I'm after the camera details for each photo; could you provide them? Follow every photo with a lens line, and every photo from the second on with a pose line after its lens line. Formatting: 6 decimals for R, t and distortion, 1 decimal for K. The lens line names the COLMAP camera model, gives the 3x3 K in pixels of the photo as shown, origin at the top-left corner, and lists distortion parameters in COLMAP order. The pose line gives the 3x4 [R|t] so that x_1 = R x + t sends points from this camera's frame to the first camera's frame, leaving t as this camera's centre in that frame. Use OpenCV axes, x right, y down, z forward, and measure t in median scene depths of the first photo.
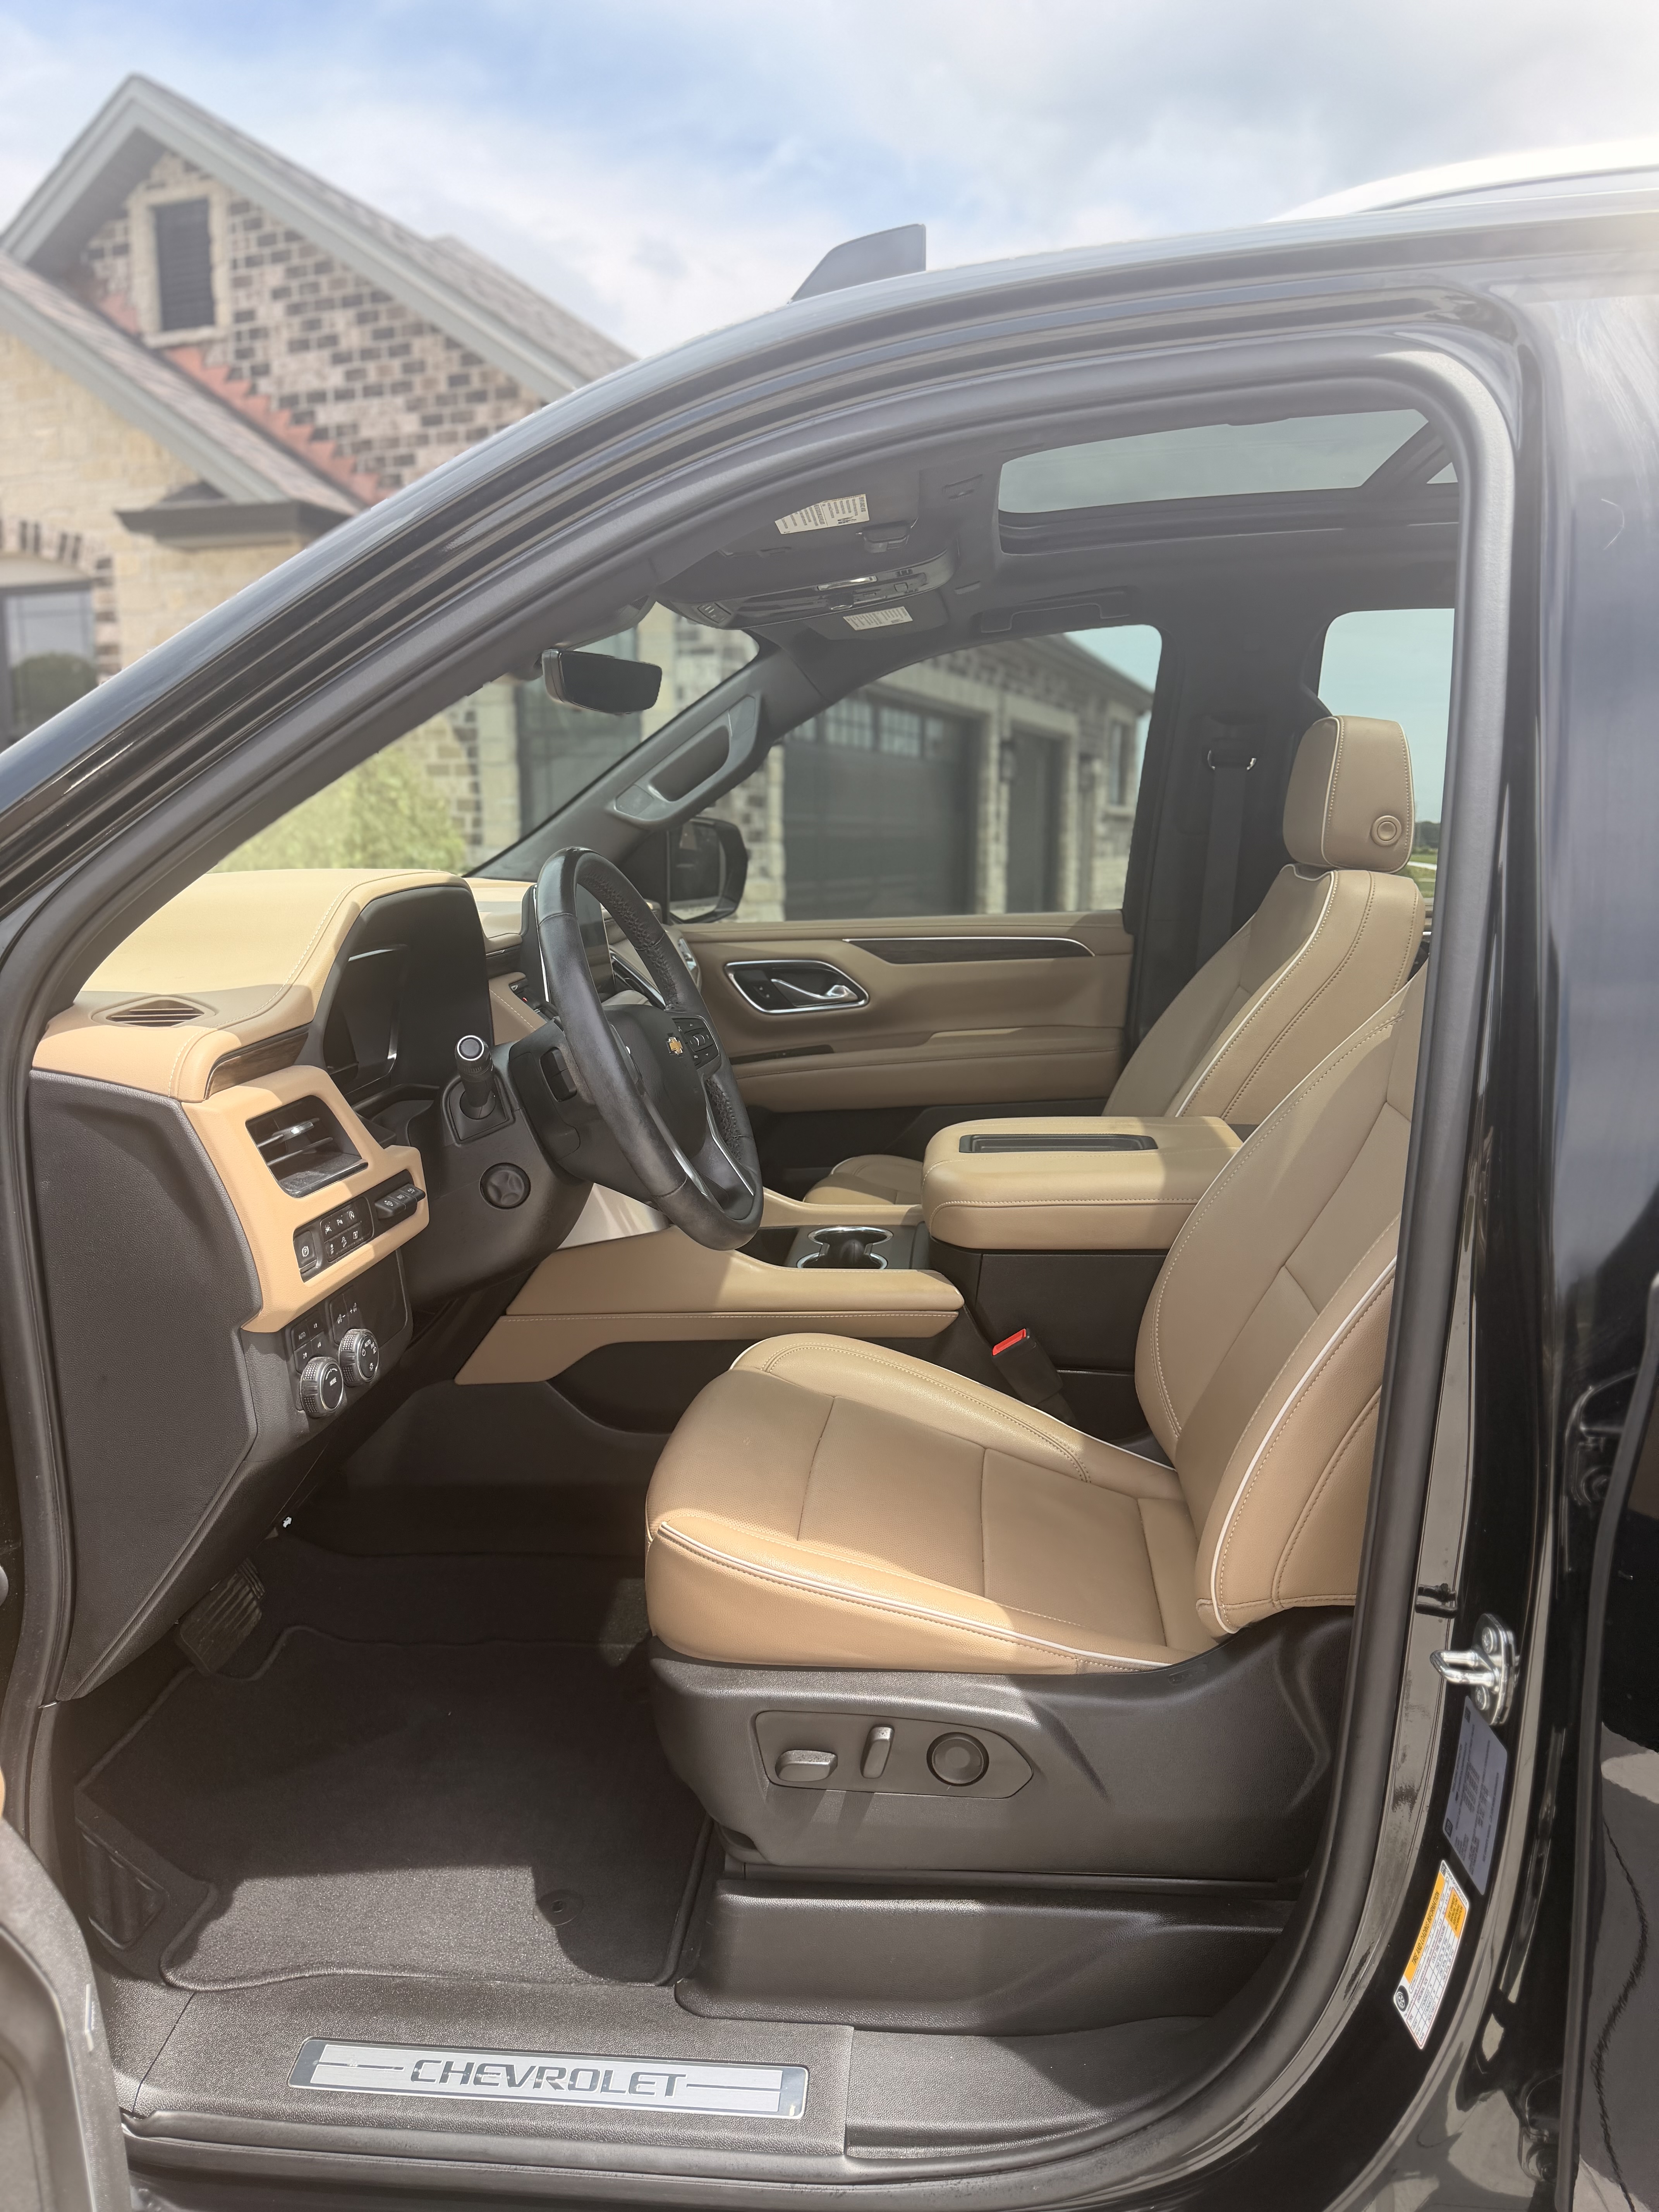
lens RADIAL K [[1595.9, 0, 829.5], [0, 1595.9, 1106.0], [0, 0, 1]] dist [-0.001691, -0.030484]
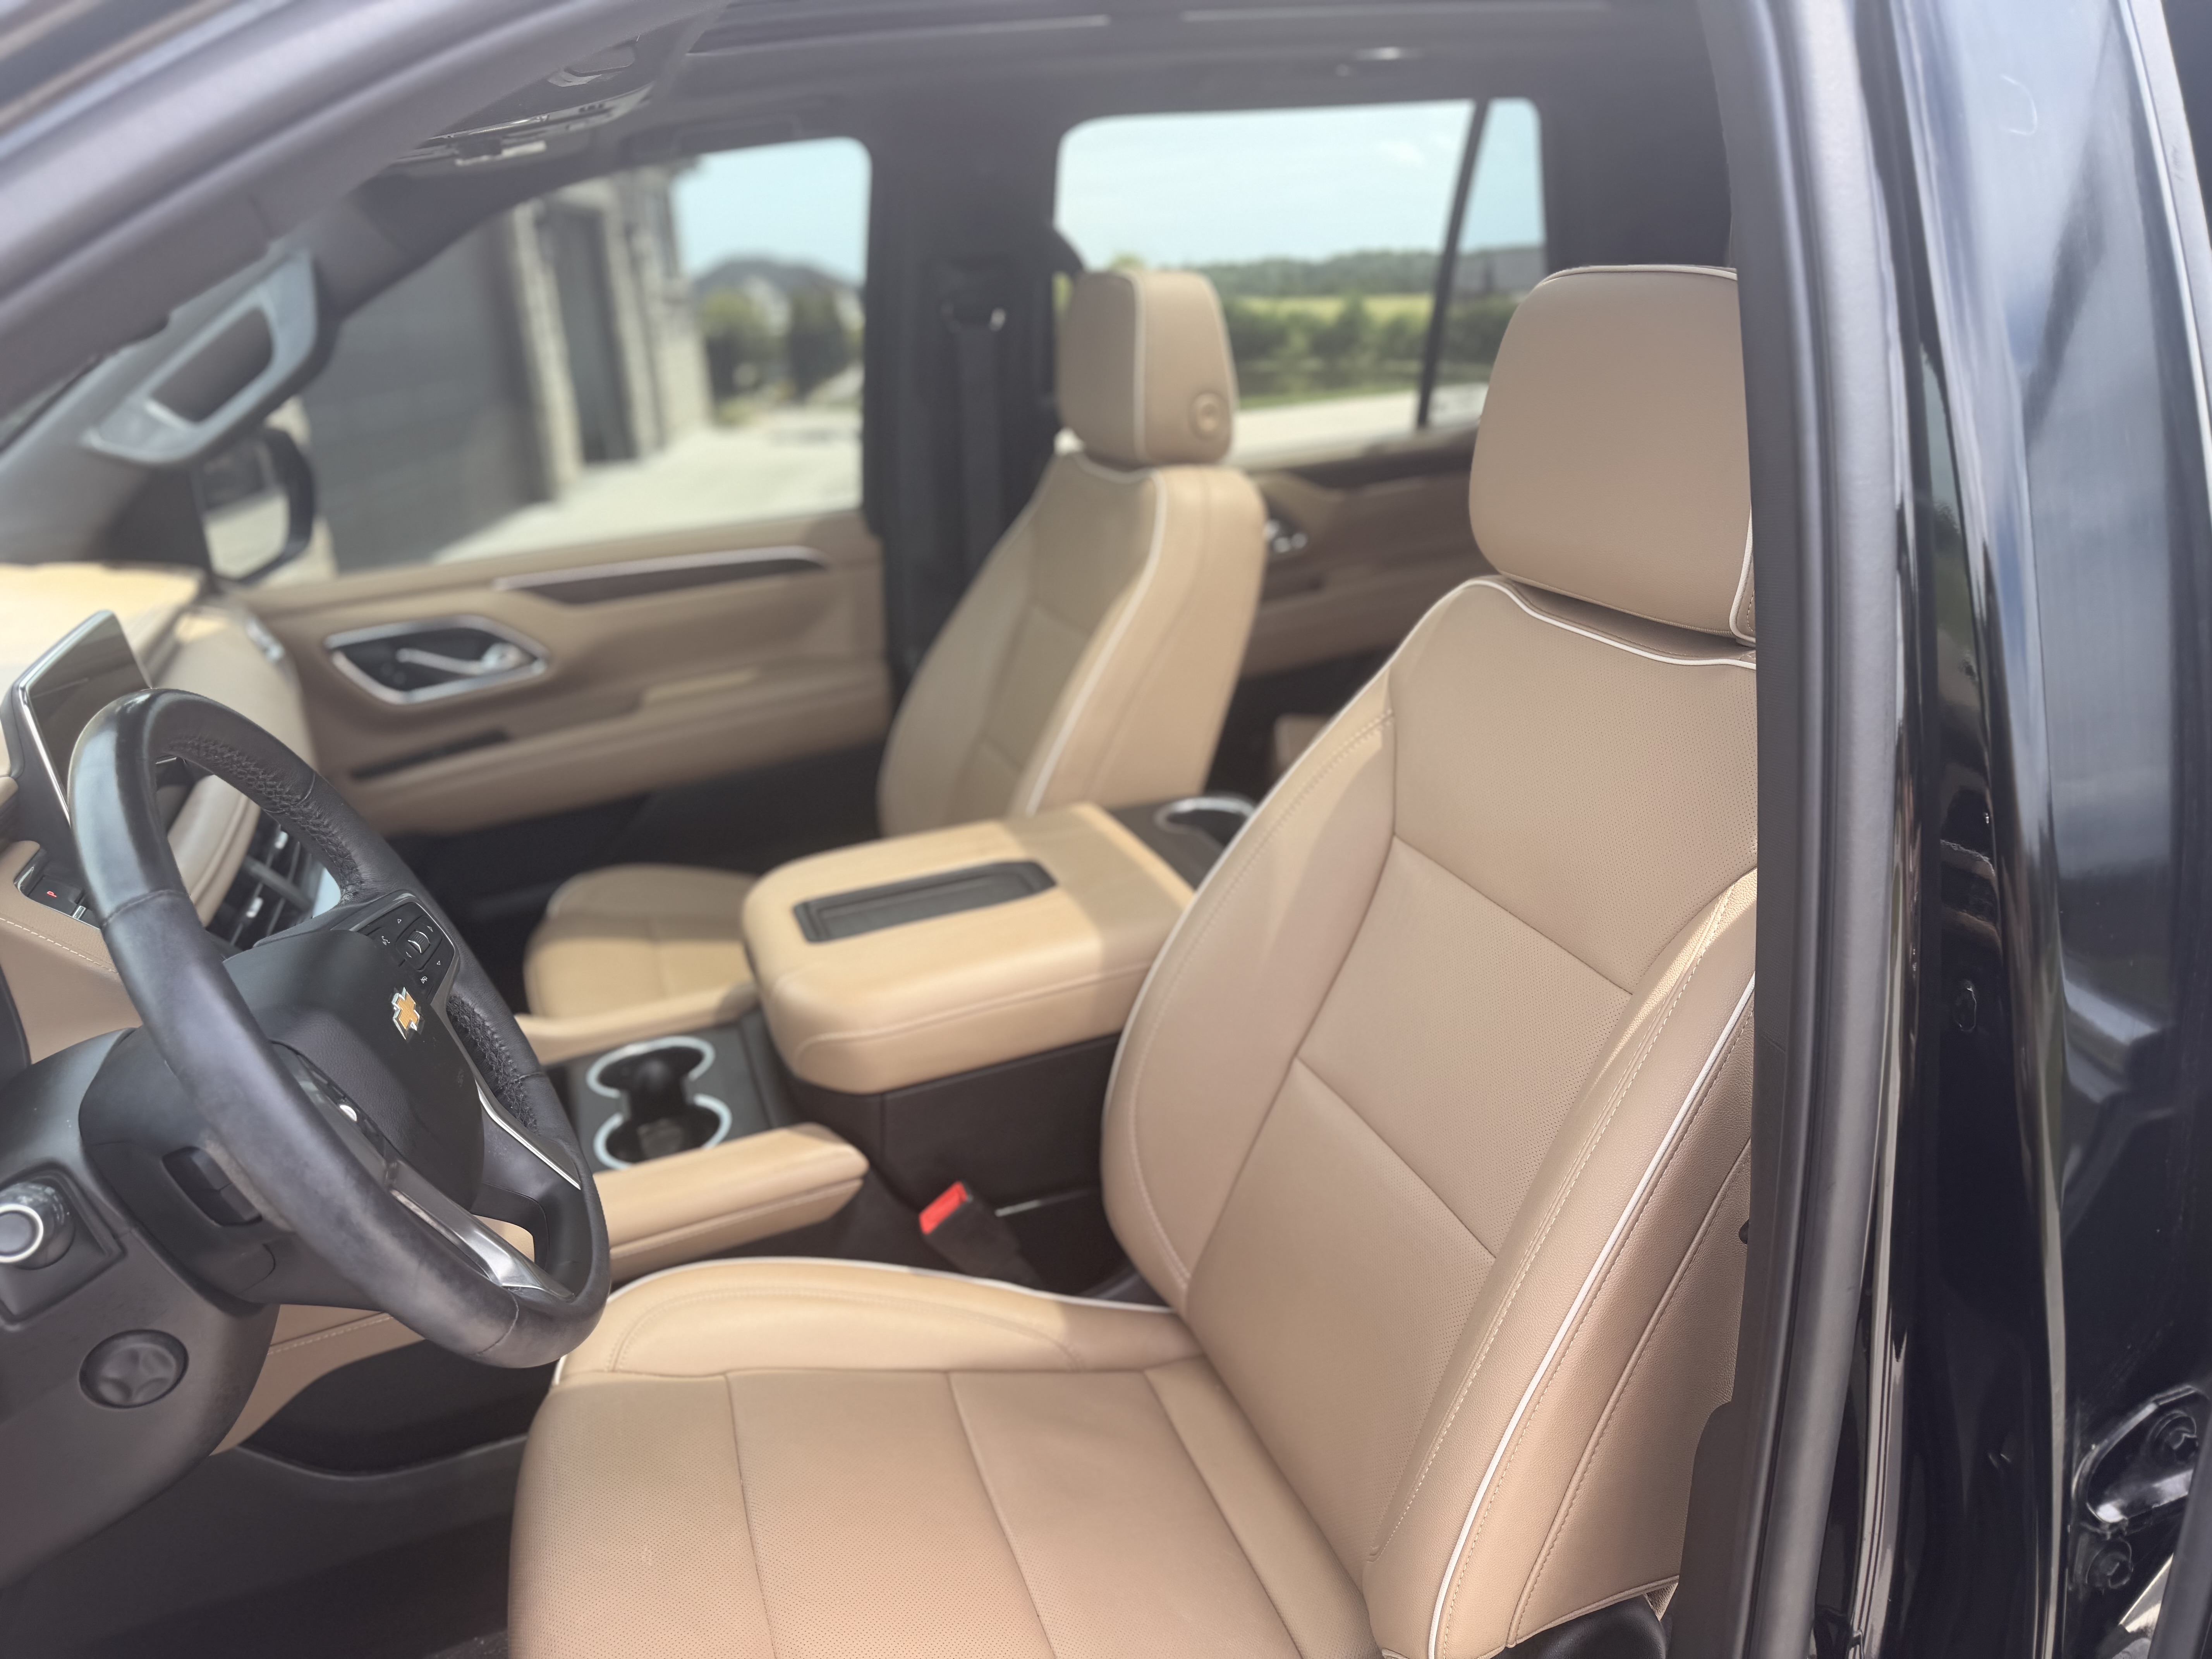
lens RADIAL K [[1595.9, 0, 1250.8], [0, 1595.9, 828.7], [0, 0, 1]] dist [-0.001691, -0.030484]
pose [[0.874333, -0.186603, 0.448018, -0.060448], [0.119674, 0.977519, 0.173594, -0.132684], [-0.470339, -0.098163, 0.877009, 0.290334]]
